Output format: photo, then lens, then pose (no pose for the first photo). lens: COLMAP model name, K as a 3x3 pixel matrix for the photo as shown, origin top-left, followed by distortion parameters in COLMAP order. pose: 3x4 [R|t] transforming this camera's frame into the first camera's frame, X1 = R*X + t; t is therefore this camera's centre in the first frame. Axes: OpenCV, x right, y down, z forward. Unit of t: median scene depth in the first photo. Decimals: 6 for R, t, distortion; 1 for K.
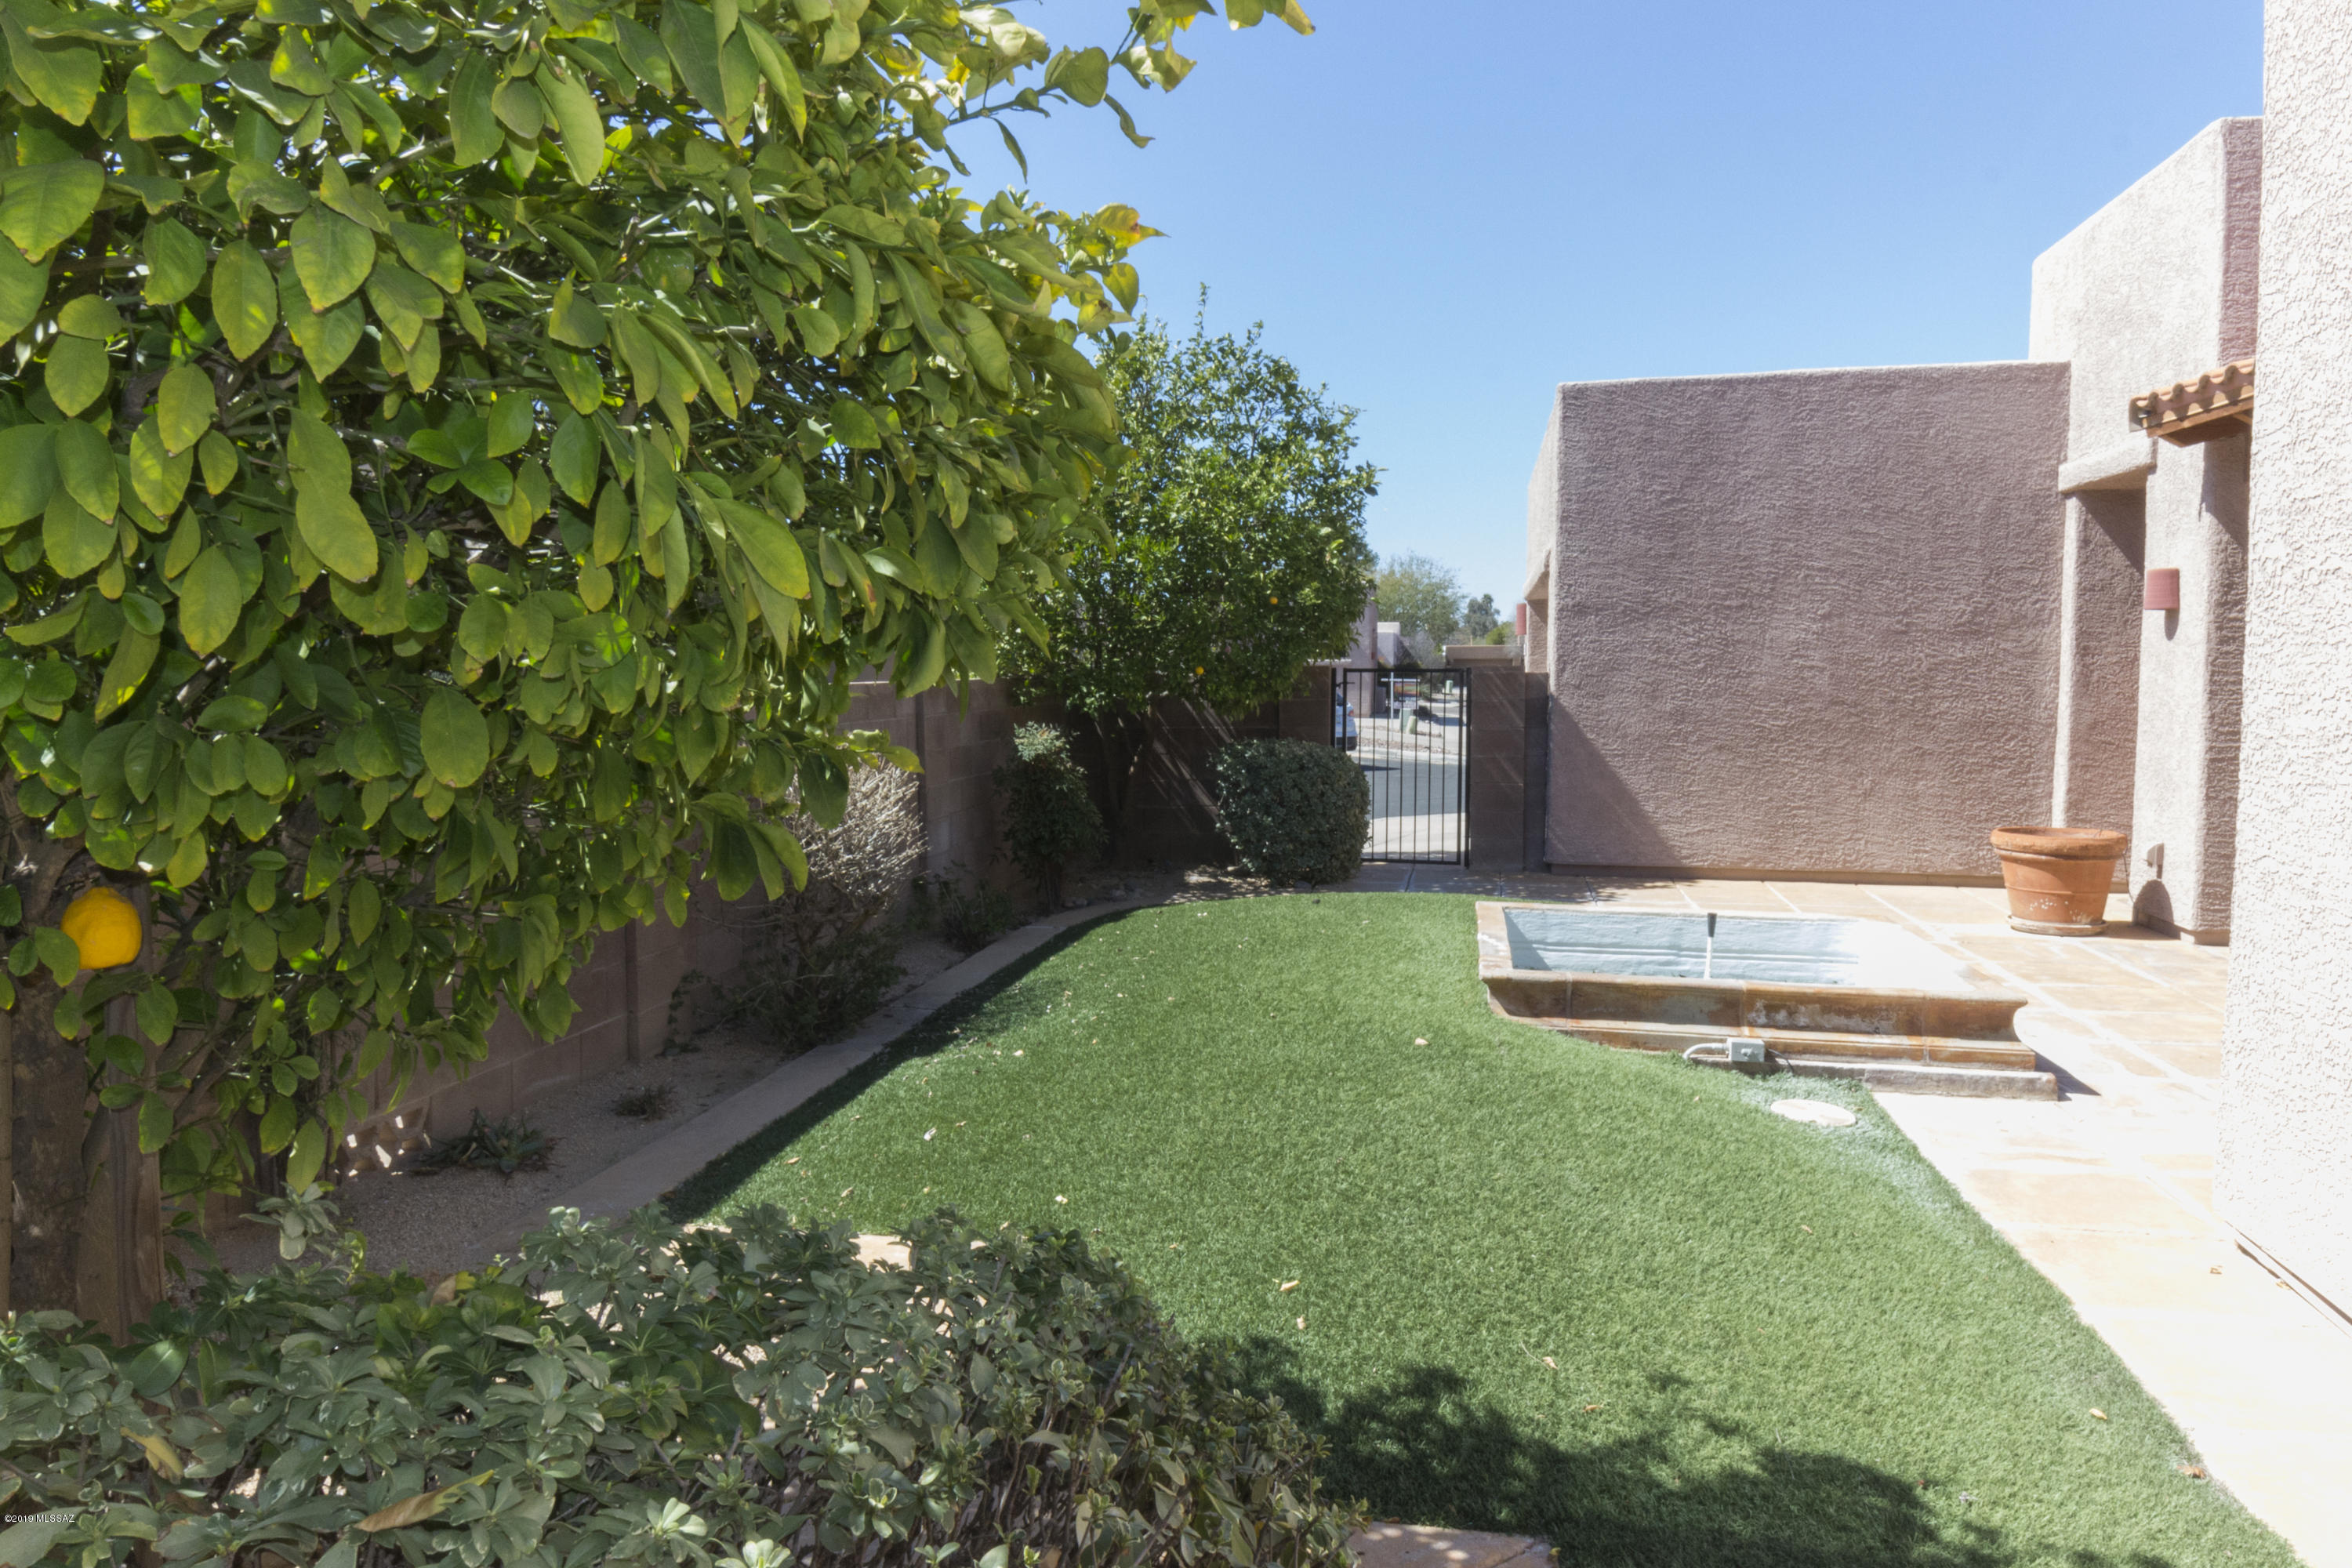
lens RADIAL K [[1439.5, 0, 1176.0], [0, 1439.5, 784.0], [0, 0, 1]] dist [0.097773, -0.126167]
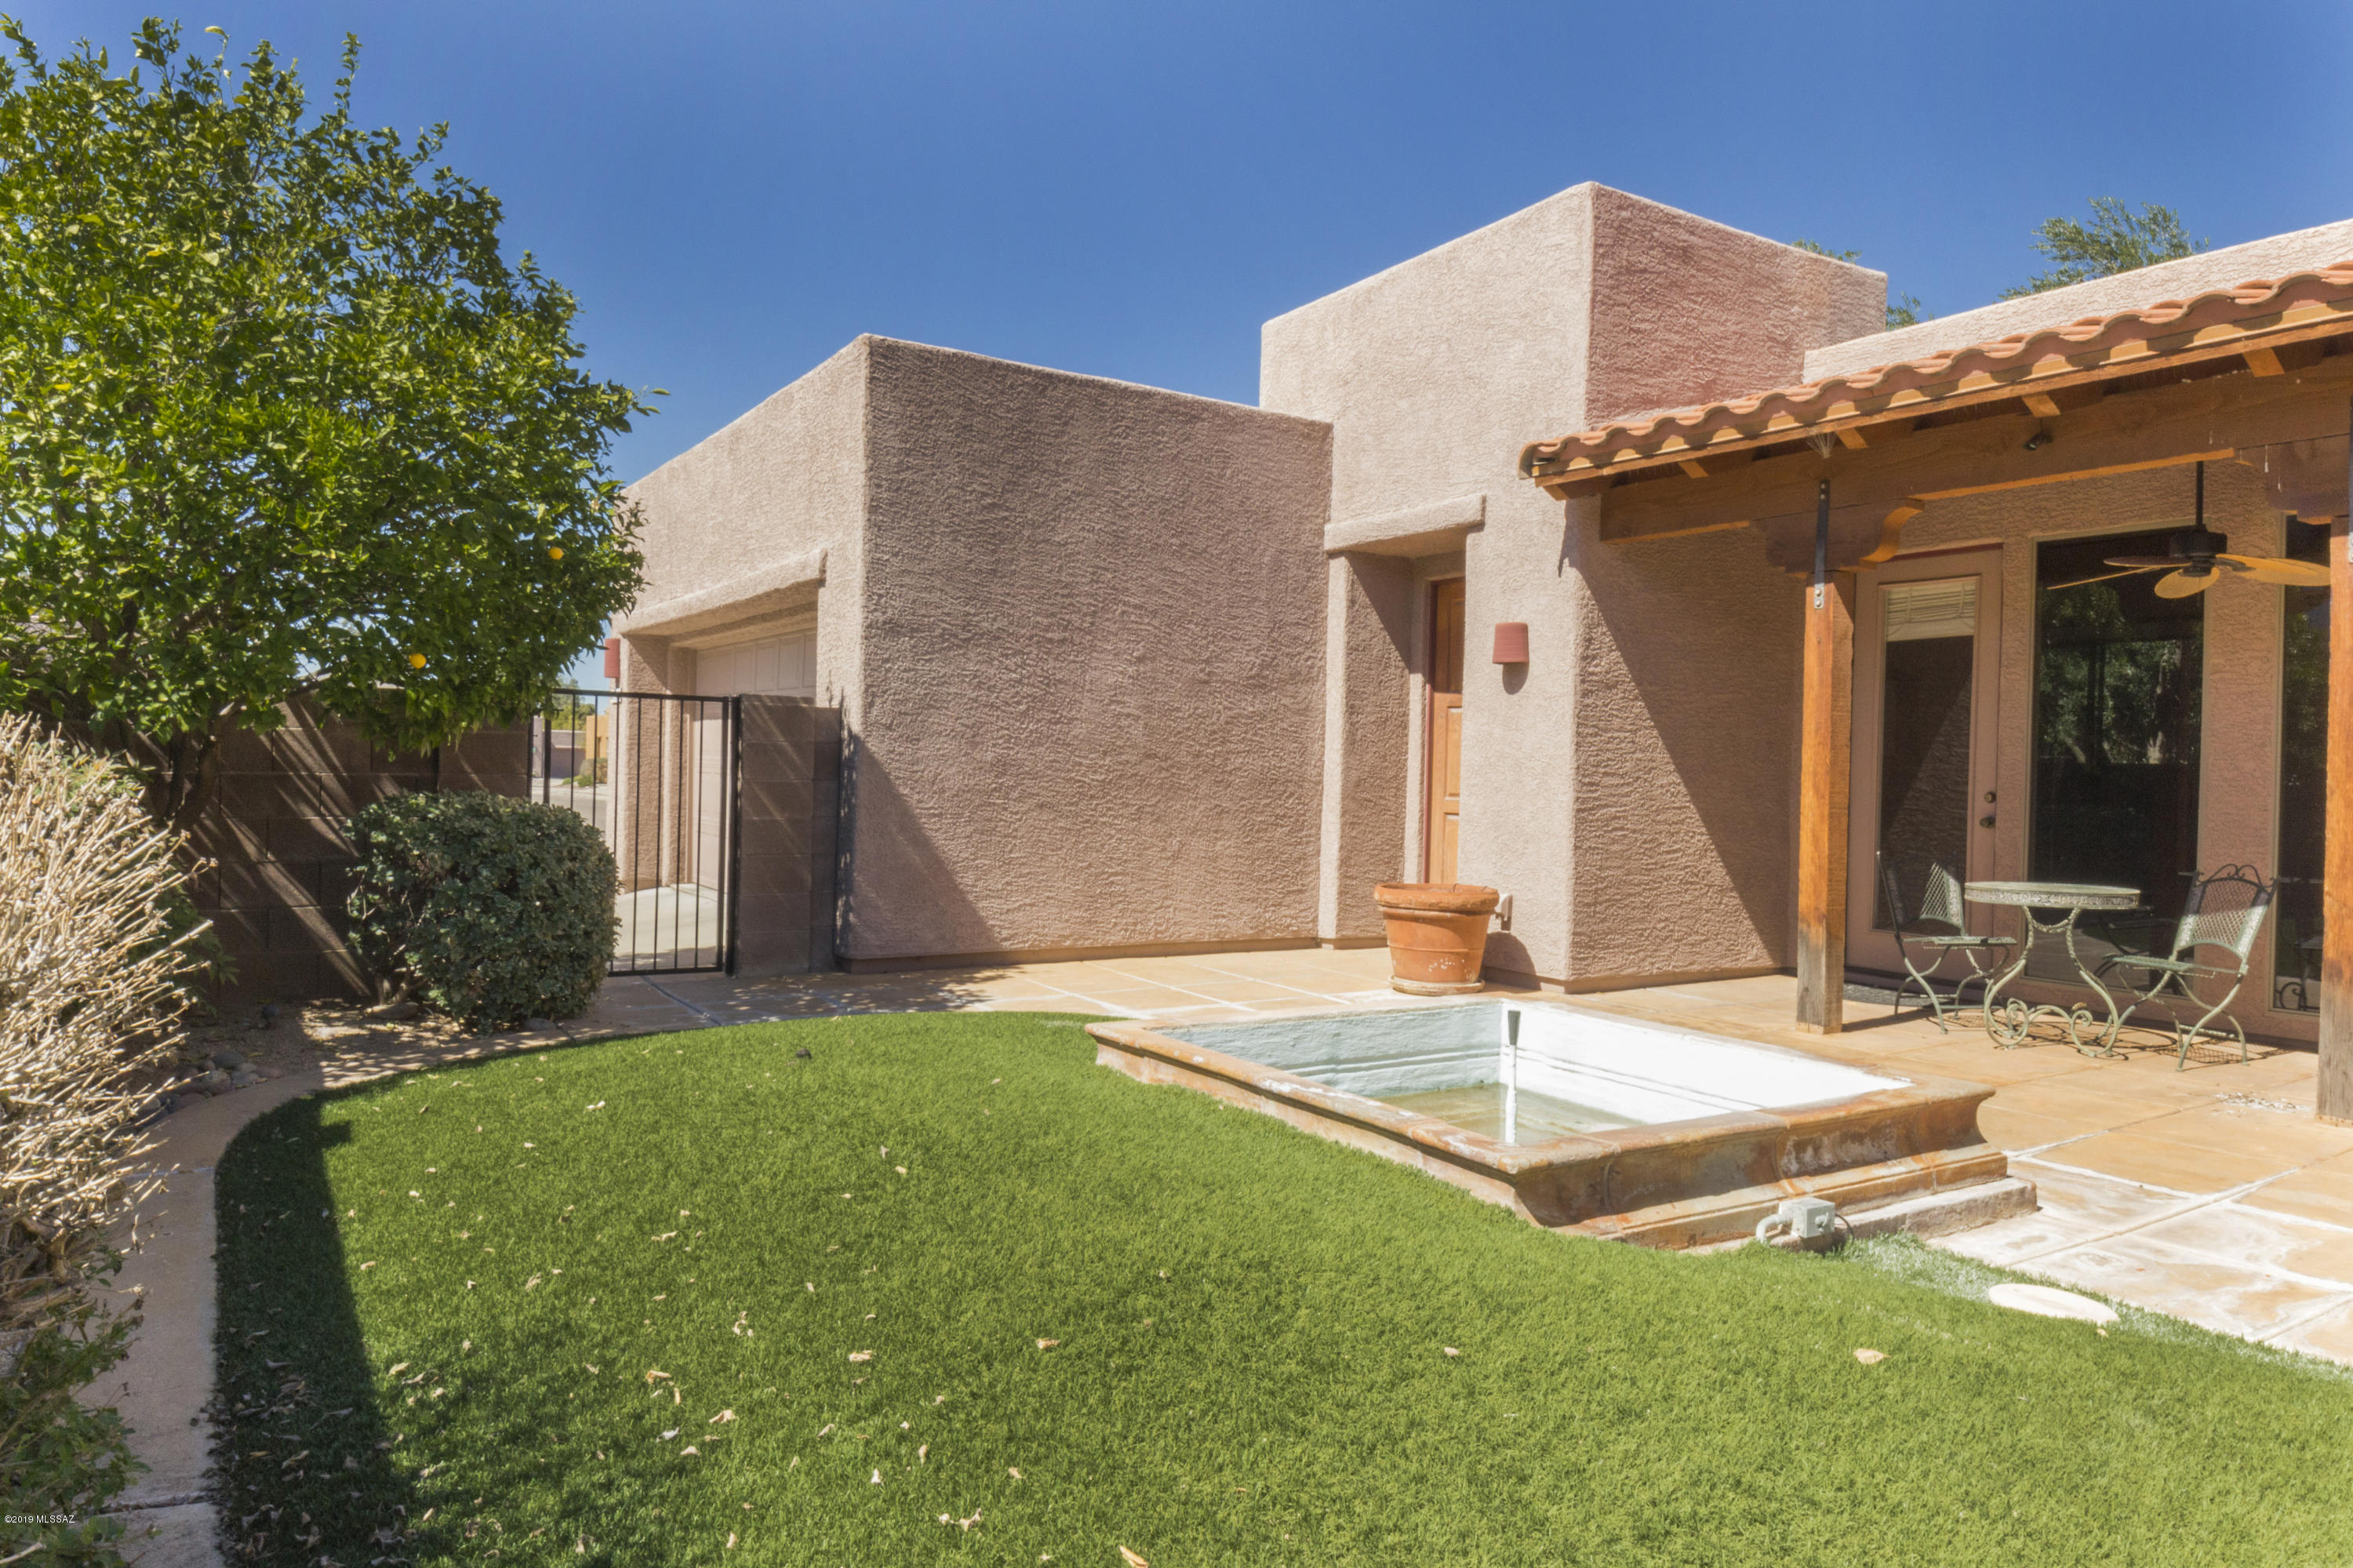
lens RADIAL K [[1440.2, 0, 1176.5], [0, 1440.2, 784.0], [0, 0, 1]] dist [0.097773, -0.126167]
pose [[0.733370, 0.011670, 0.679729, -0.139609], [0.026938, 0.998569, -0.046208, 0.003308], [-0.679296, 0.052198, 0.732006, 0.341847]]
